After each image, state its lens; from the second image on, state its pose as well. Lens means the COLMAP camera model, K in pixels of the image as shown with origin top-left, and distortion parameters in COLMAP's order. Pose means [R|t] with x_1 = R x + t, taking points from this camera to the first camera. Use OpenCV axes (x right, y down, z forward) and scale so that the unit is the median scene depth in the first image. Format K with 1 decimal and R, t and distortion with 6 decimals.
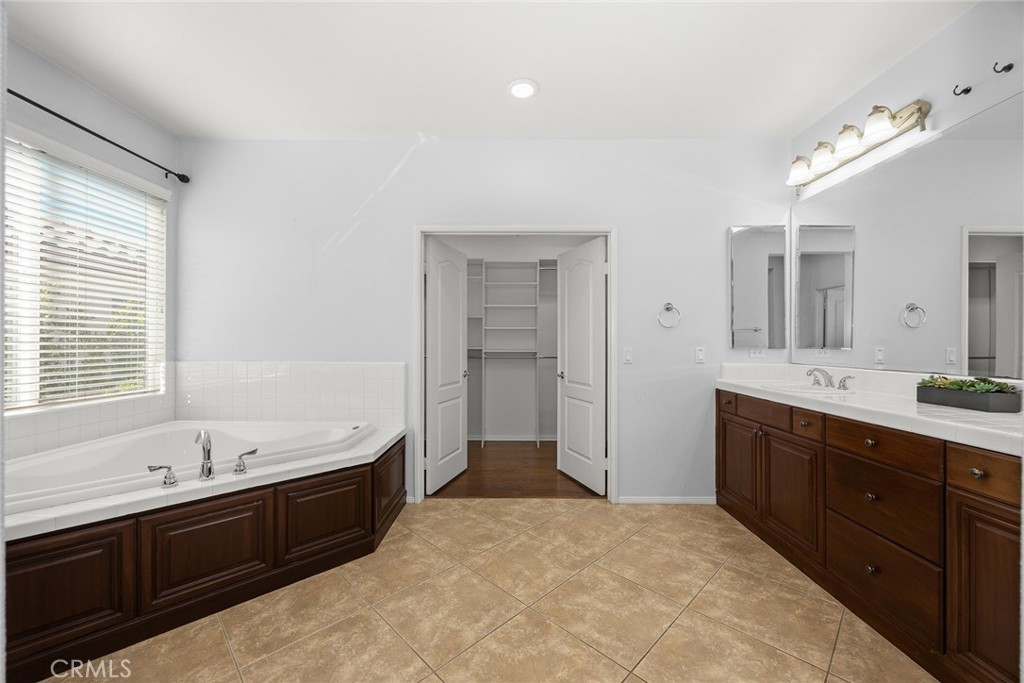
lens RADIAL K [[391.4, 0, 512.9], [0, 391.4, 341.5], [0, 0, 1]] dist [0.002016, 0.000159]
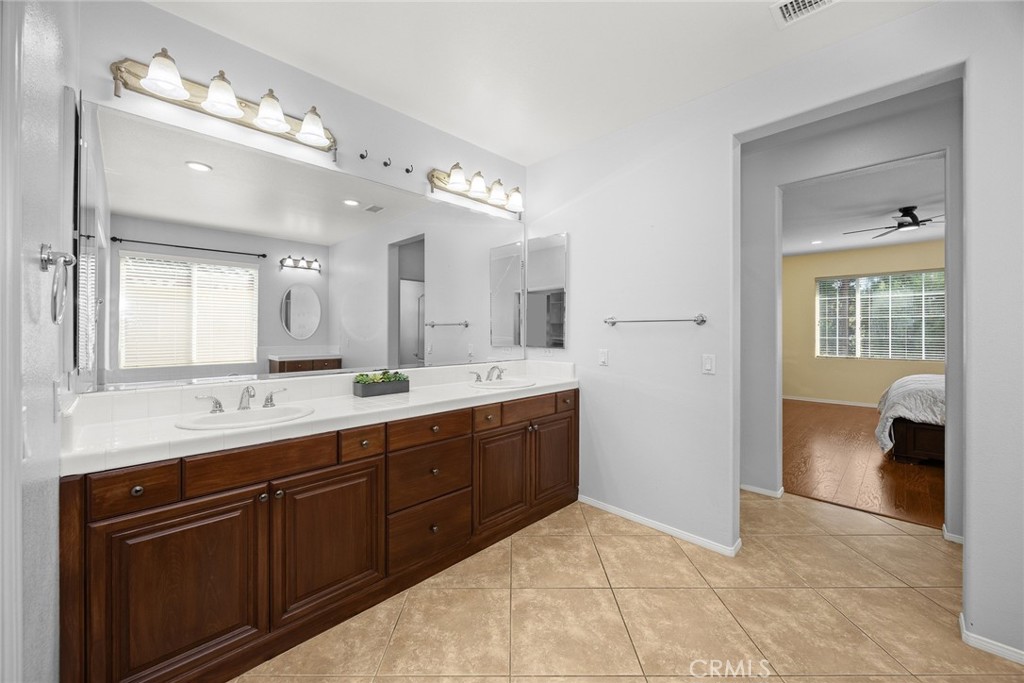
lens RADIAL K [[391.4, 0, 514.8], [0, 391.4, 334.6], [0, 0, 1]] dist [0.002016, 0.000159]
pose [[-0.712249, -0.004818, 0.701910, -0.133564], [-0.003172, 0.999988, 0.003646, -0.043649], [-0.701919, 0.000370, -0.712256, 1.509211]]
